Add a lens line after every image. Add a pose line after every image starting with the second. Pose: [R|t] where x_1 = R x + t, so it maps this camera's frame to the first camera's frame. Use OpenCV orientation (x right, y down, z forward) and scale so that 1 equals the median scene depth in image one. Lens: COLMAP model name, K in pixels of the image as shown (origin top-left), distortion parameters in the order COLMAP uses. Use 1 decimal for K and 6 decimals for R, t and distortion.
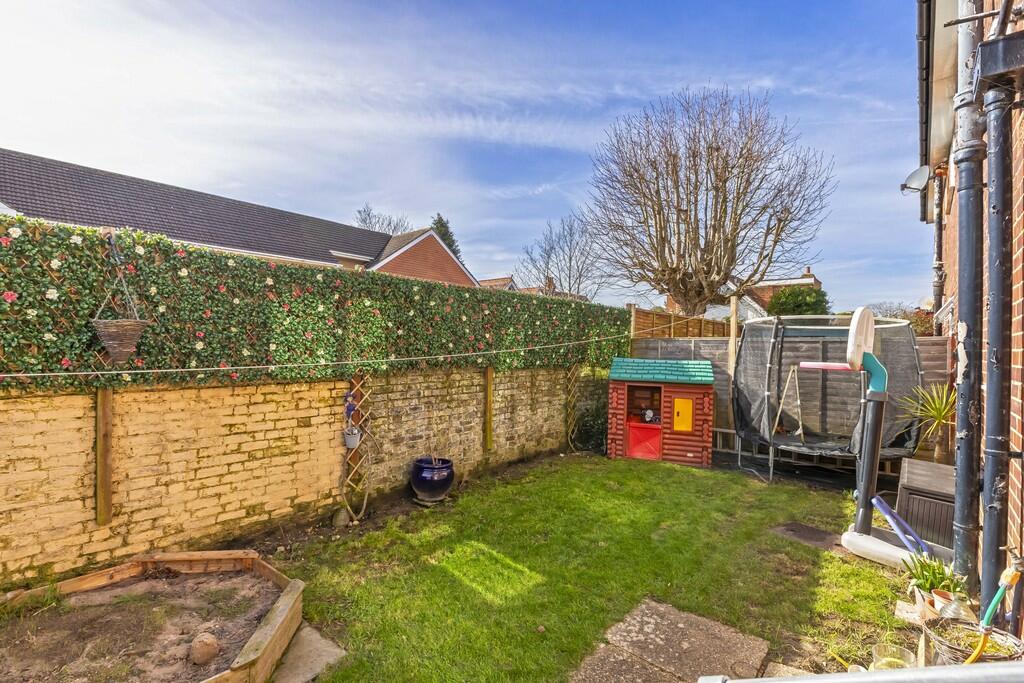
lens RADIAL K [[485.3, 0, 511.7], [0, 485.3, 346.1], [0, 0, 1]] dist [-0.001333, -0.000024]
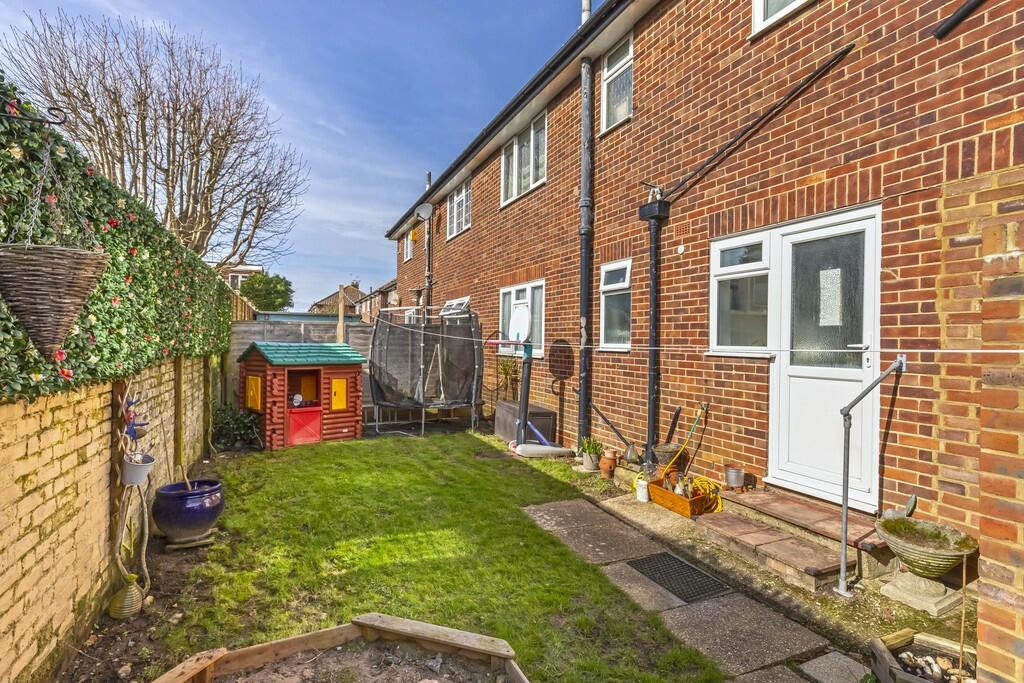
lens RADIAL K [[511.8, 0, 513.4], [0, 511.8, 341.0], [0, 0, 1]] dist [-0.001119, 0.000089]
pose [[0.396948, -0.010002, 0.917787, -0.519107], [-0.004630, 0.999906, 0.012899, 0.009451], [-0.917830, -0.009370, 0.396864, 0.208014]]
